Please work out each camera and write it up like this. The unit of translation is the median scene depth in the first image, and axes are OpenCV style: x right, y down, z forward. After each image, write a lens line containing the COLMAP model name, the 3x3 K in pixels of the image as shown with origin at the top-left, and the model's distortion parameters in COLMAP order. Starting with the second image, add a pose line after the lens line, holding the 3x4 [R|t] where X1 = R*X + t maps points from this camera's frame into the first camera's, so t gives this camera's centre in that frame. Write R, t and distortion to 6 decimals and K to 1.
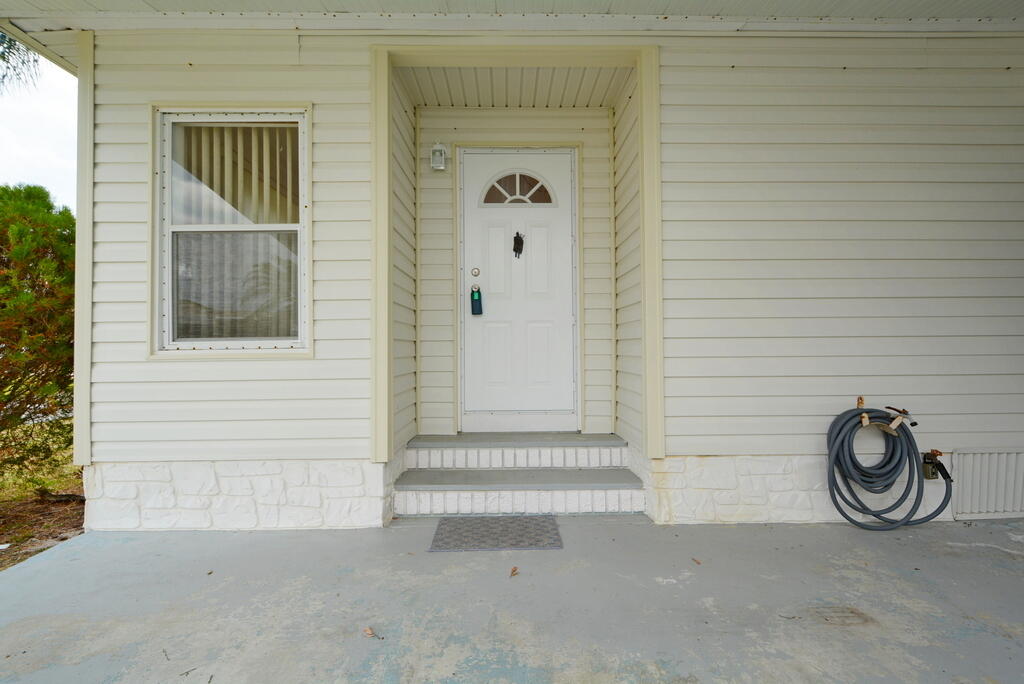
lens RADIAL K [[444.3, 0, 512.7], [0, 444.3, 338.4], [0, 0, 1]] dist [0.001024, -0.002396]
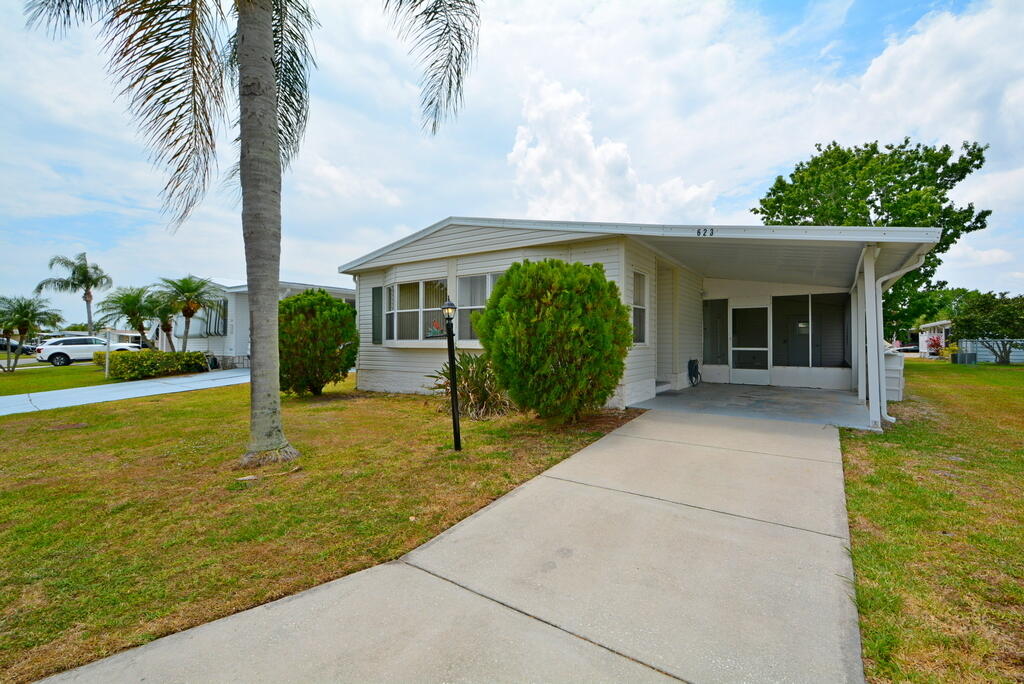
lens RADIAL K [[444.3, 0, 512.9], [0, 444.3, 337.9], [0, 0, 1]] dist [0.001024, -0.002396]
pose [[0.584825, 0.017136, 0.810978, -3.737871], [-0.019039, 0.999791, -0.007395, 0.010044], [-0.810936, -0.011116, 0.585029, -0.111910]]
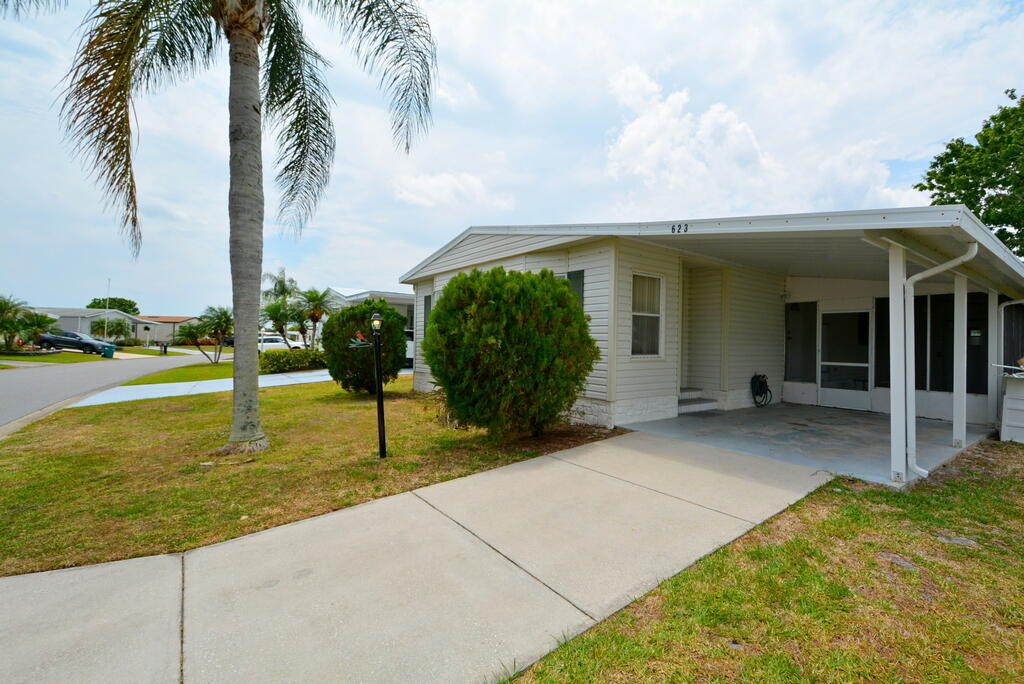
lens RADIAL K [[444.3, 0, 516.2], [0, 444.3, 339.3], [0, 0, 1]] dist [0.001024, -0.002396]
pose [[0.811654, 0.027751, 0.583478, -2.950426], [-0.034370, 0.999409, 0.000278, -0.068156], [-0.583126, -0.020280, 0.812129, -0.796531]]
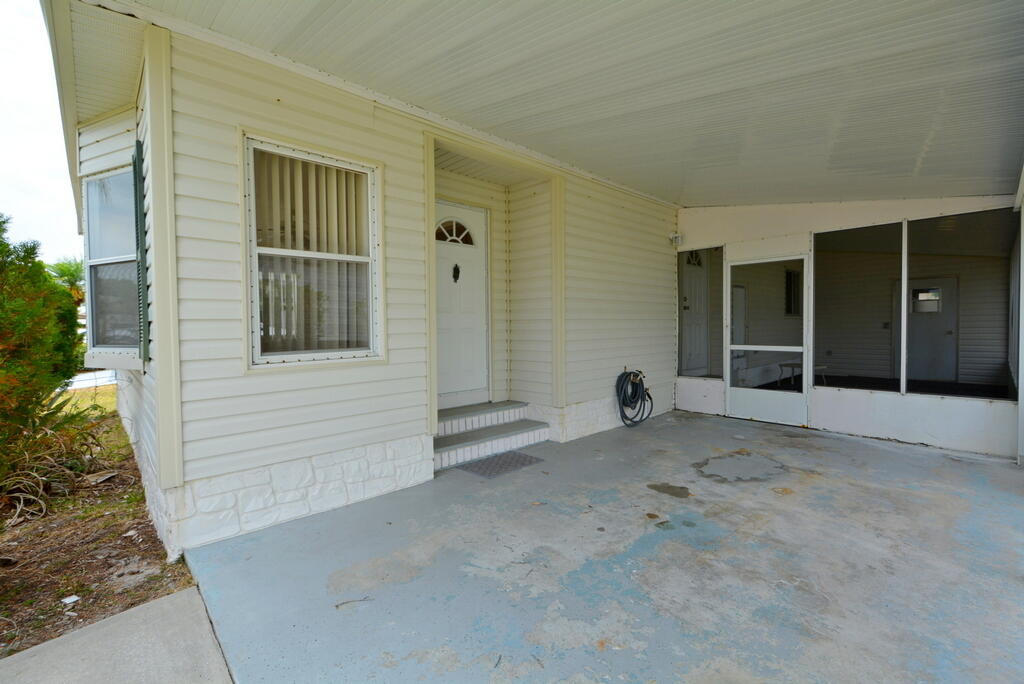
lens RADIAL K [[444.3, 0, 515.1], [0, 444.3, 340.1], [0, 0, 1]] dist [0.001024, -0.002396]
pose [[0.741689, -0.024150, 0.670309, -1.037437], [-0.005564, 0.999096, 0.042153, -0.081216], [-0.670721, -0.034994, 0.740884, -0.211447]]
